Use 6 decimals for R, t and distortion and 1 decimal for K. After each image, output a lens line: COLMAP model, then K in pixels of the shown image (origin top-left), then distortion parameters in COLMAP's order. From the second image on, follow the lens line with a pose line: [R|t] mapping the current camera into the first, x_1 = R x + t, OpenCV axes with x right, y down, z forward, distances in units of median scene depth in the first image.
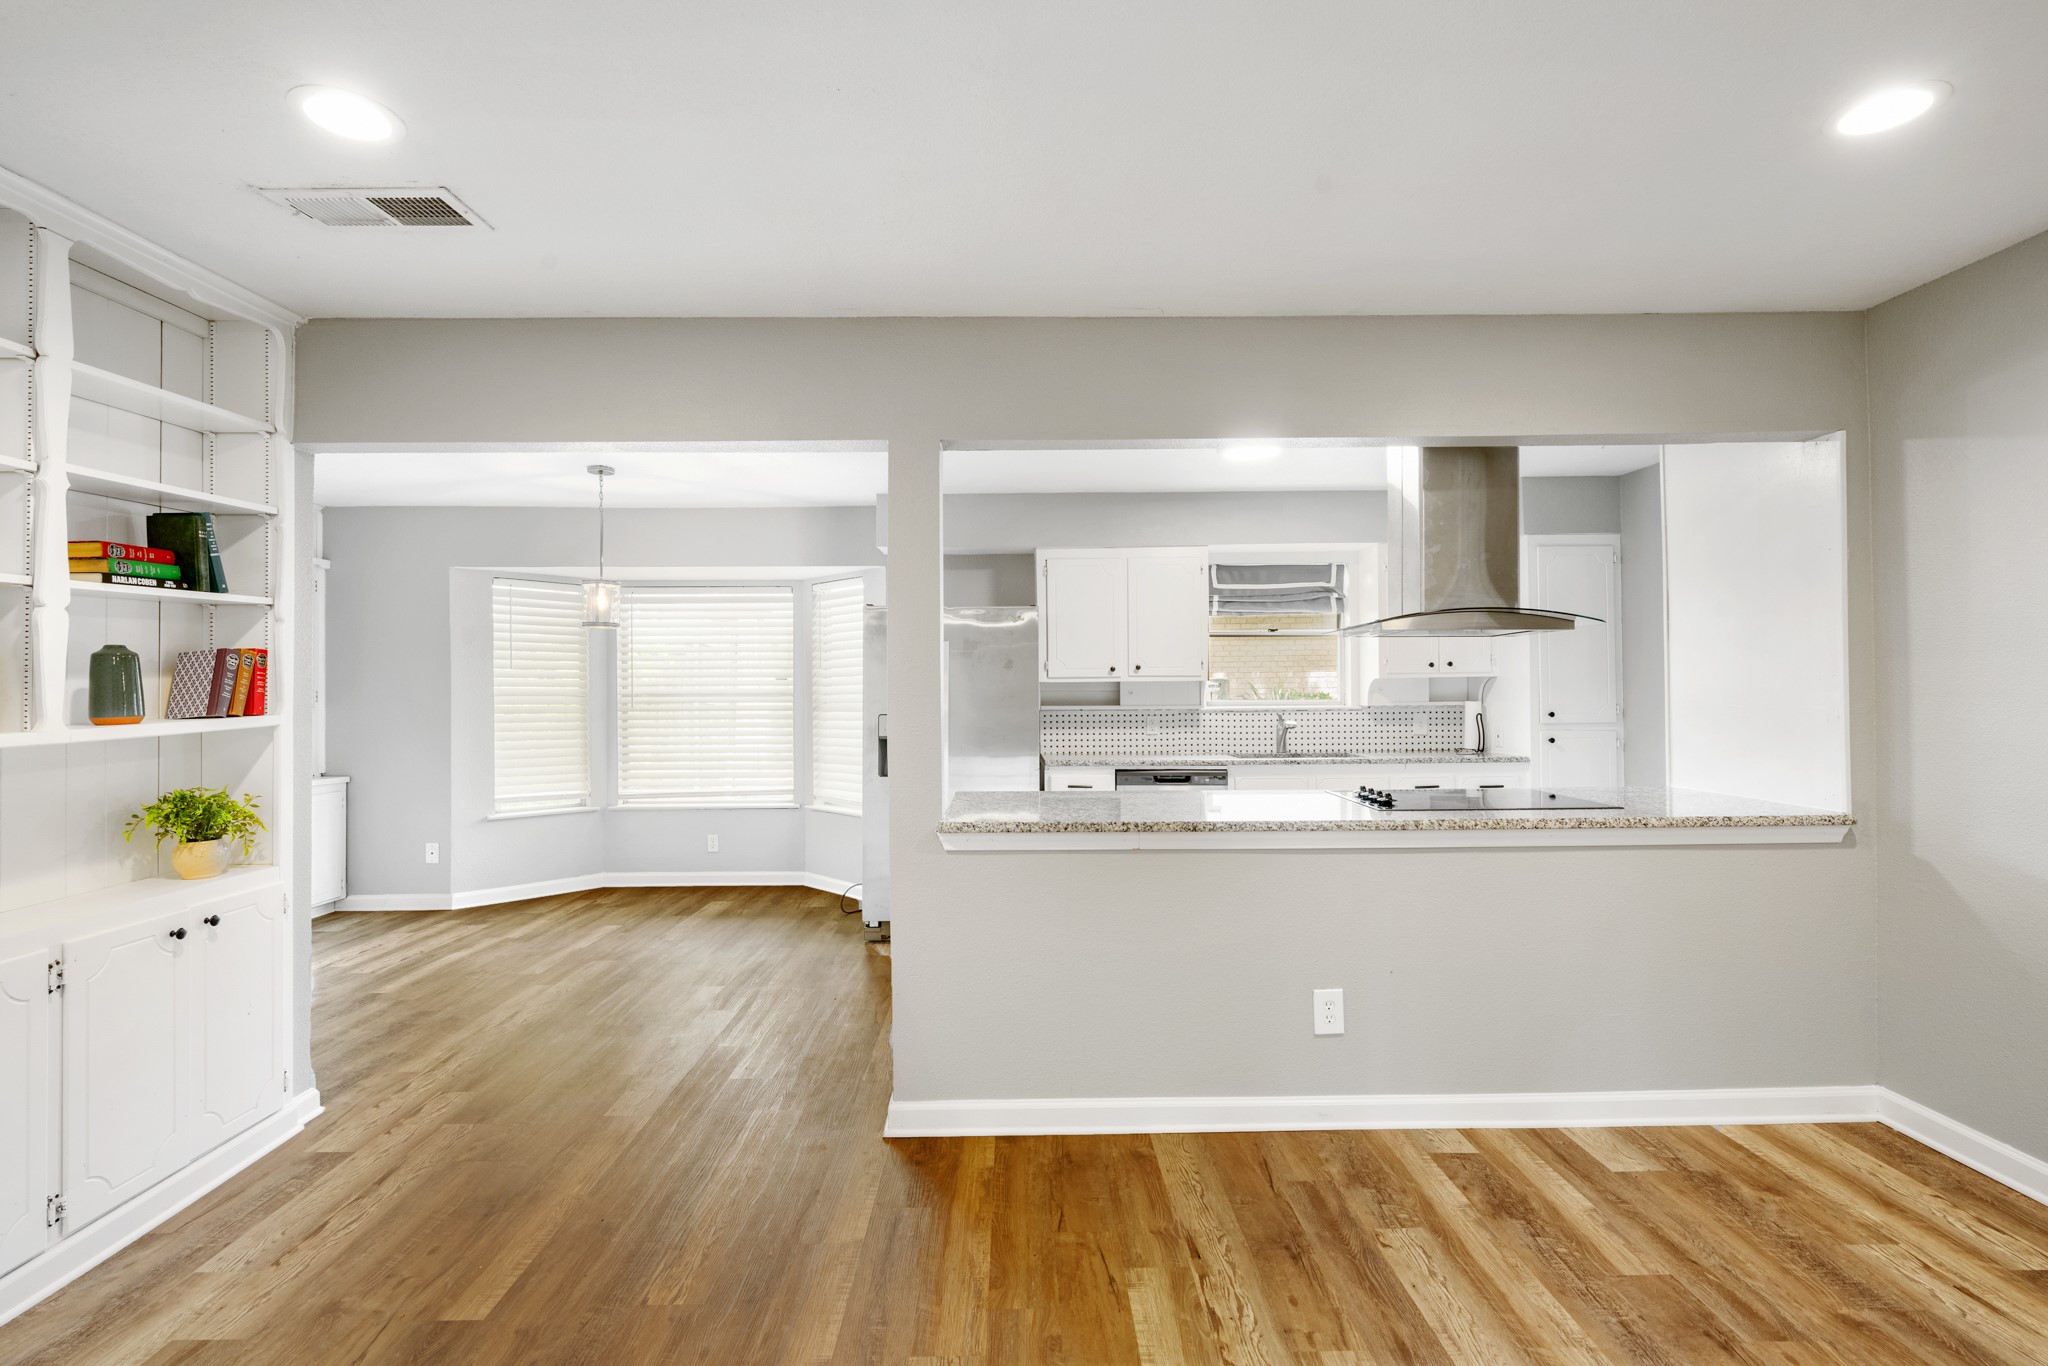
lens RADIAL K [[932.4, 0, 1027.9], [0, 932.4, 679.7], [0, 0, 1]] dist [-0.002168, -0.000318]
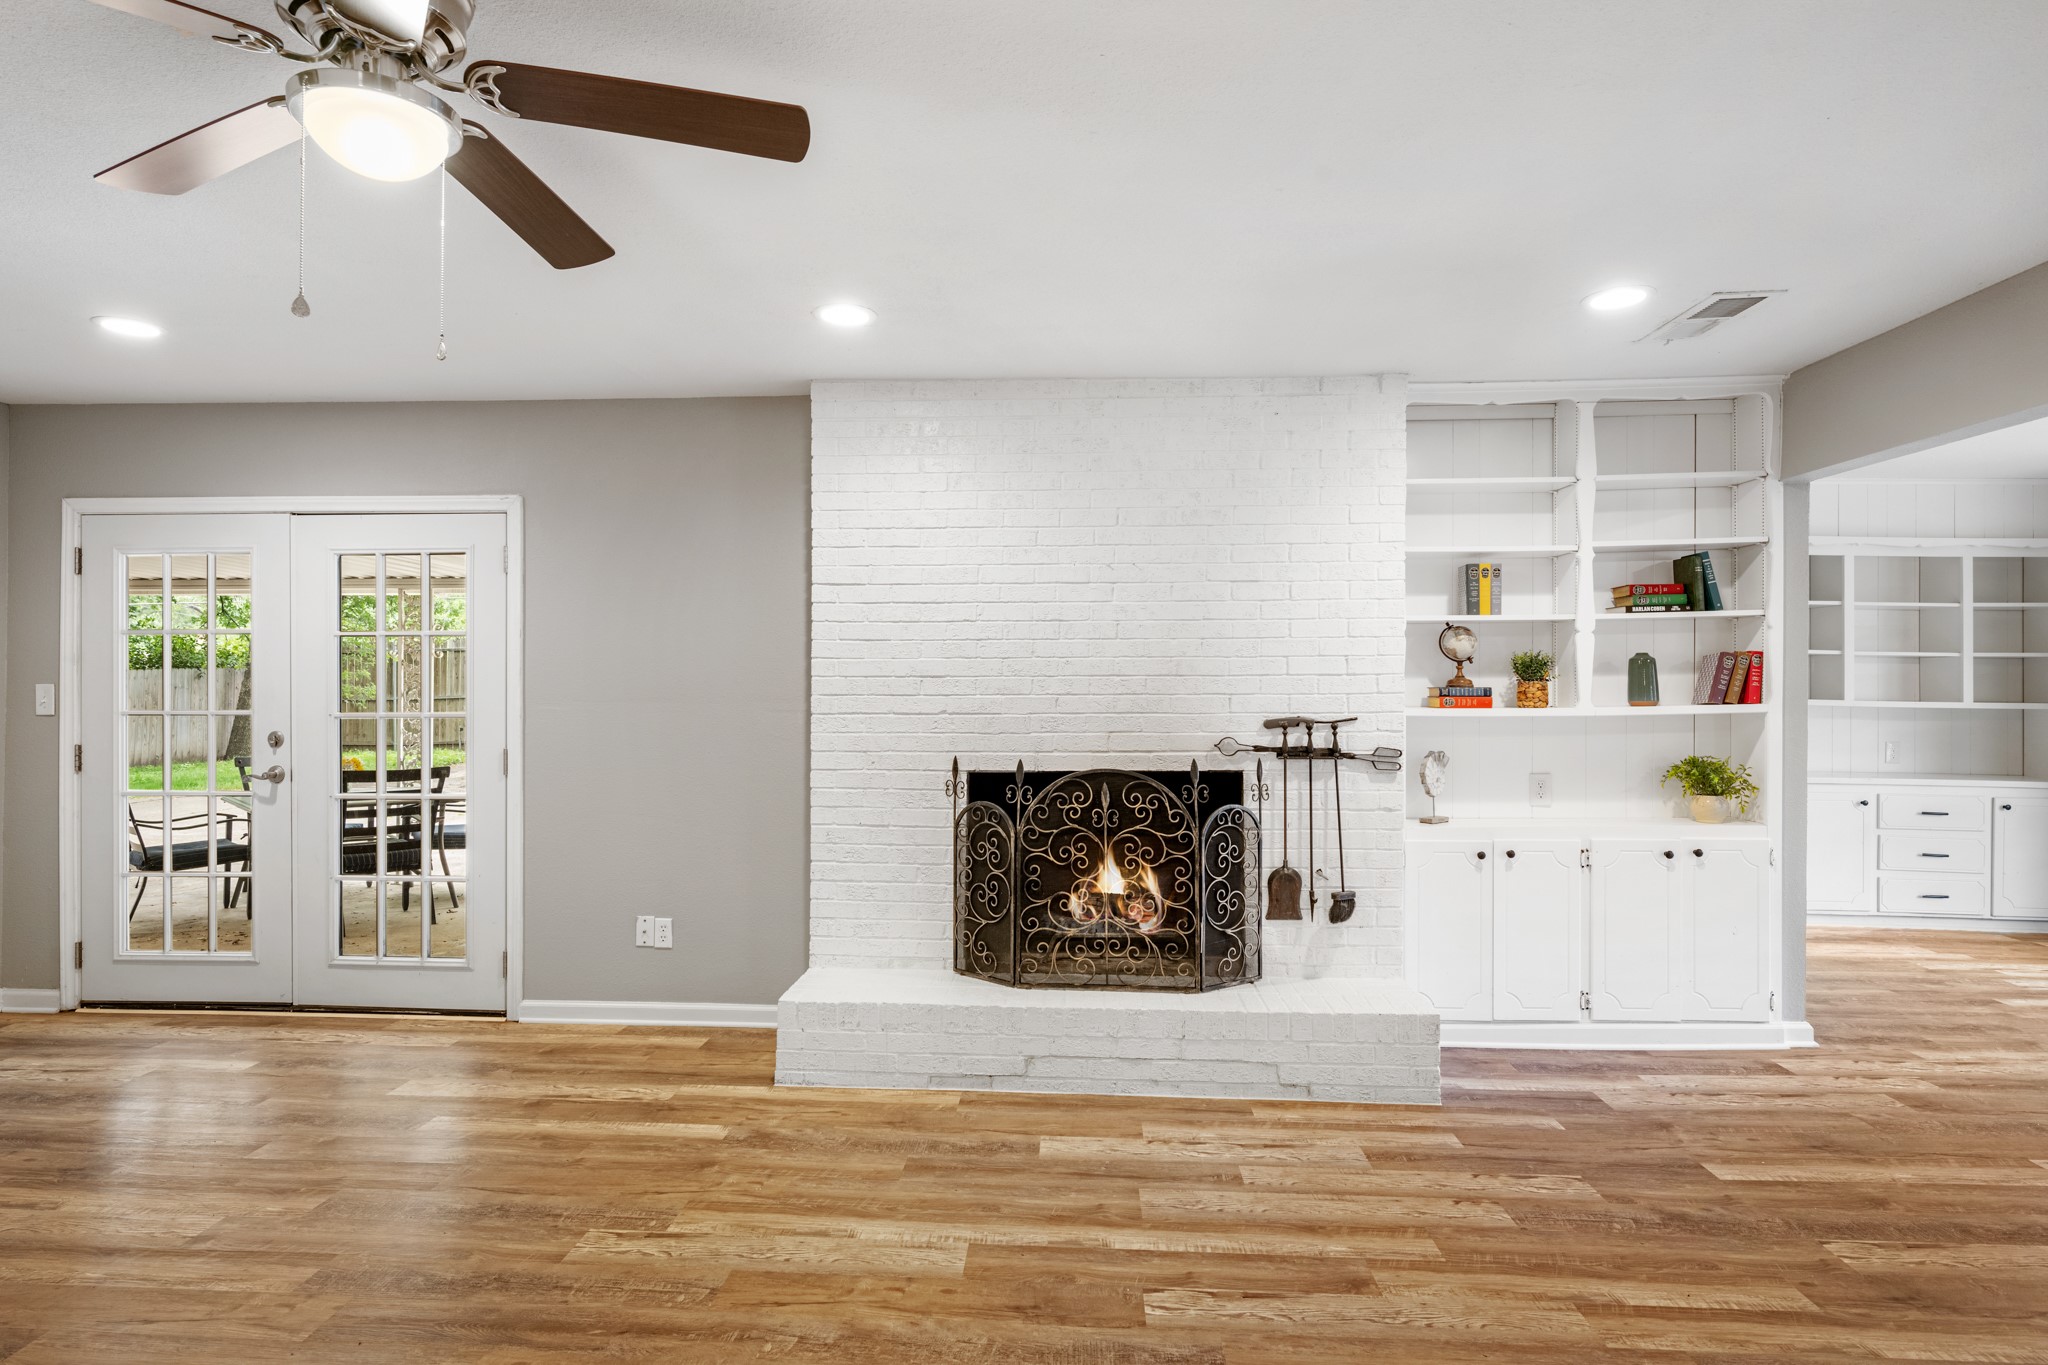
lens RADIAL K [[1062.3, 0, 1017.1], [0, 1062.3, 670.0], [0, 0, 1]] dist [0.001083, 0.000196]
pose [[-0.069138, -0.003811, -0.997600, 0.706081], [0.004436, 0.999982, -0.004127, -0.006414], [0.997597, -0.004711, -0.069120, 0.107417]]
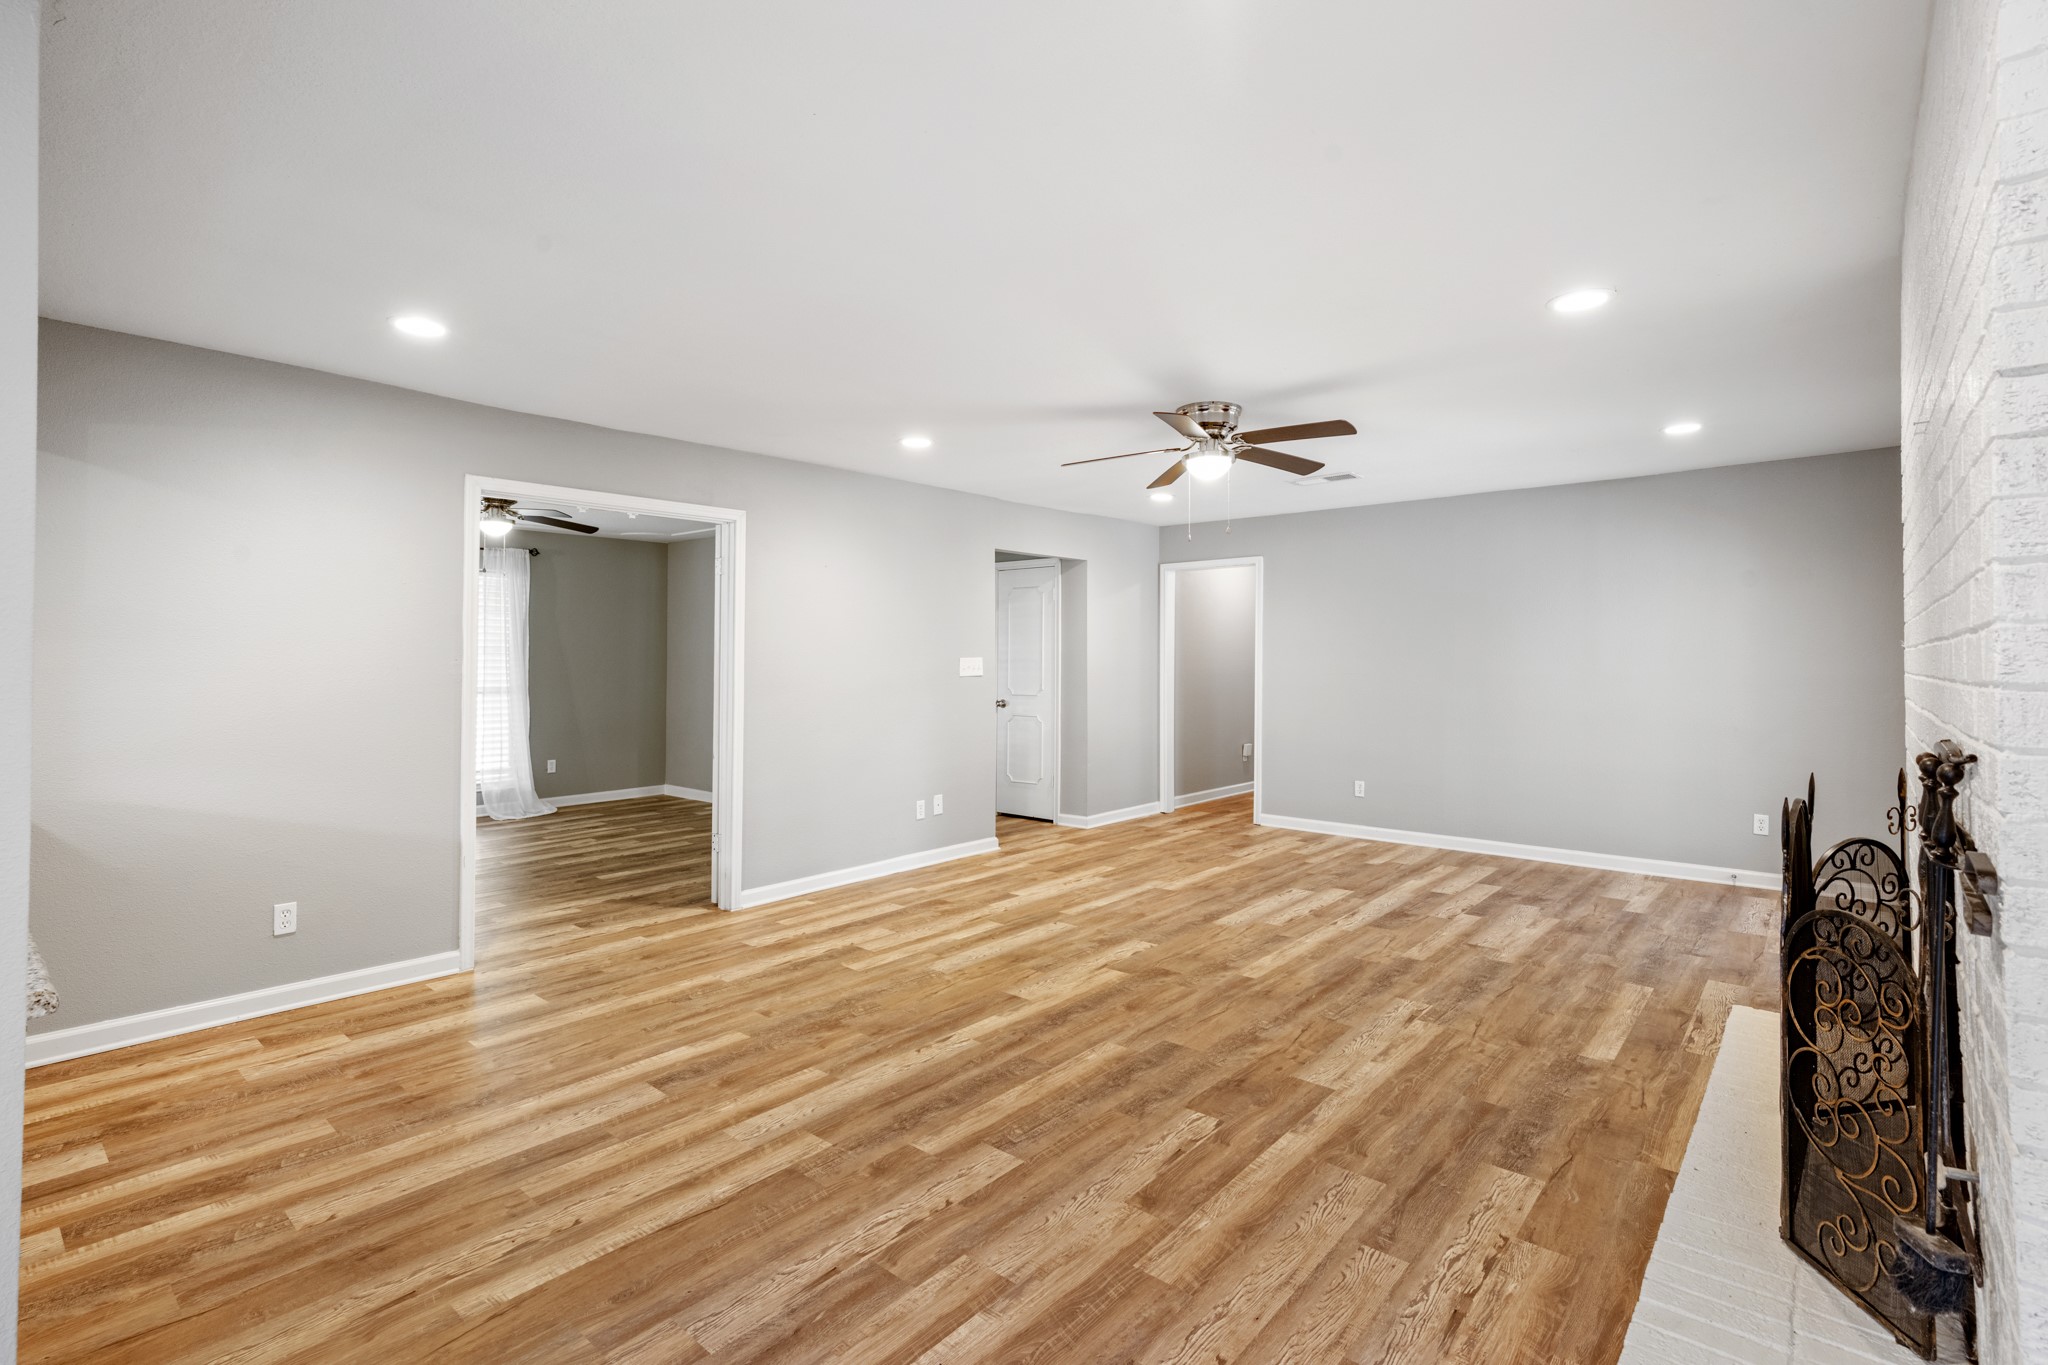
lens RADIAL K [[932.4, 0, 1012.2], [0, 932.4, 663.6], [0, 0, 1]] dist [-0.002168, -0.000318]
pose [[-0.743666, 0.004500, 0.668536, -0.713975], [0.001585, 0.999986, -0.004969, 0.012318], [-0.668549, -0.002636, -0.743663, 1.071985]]
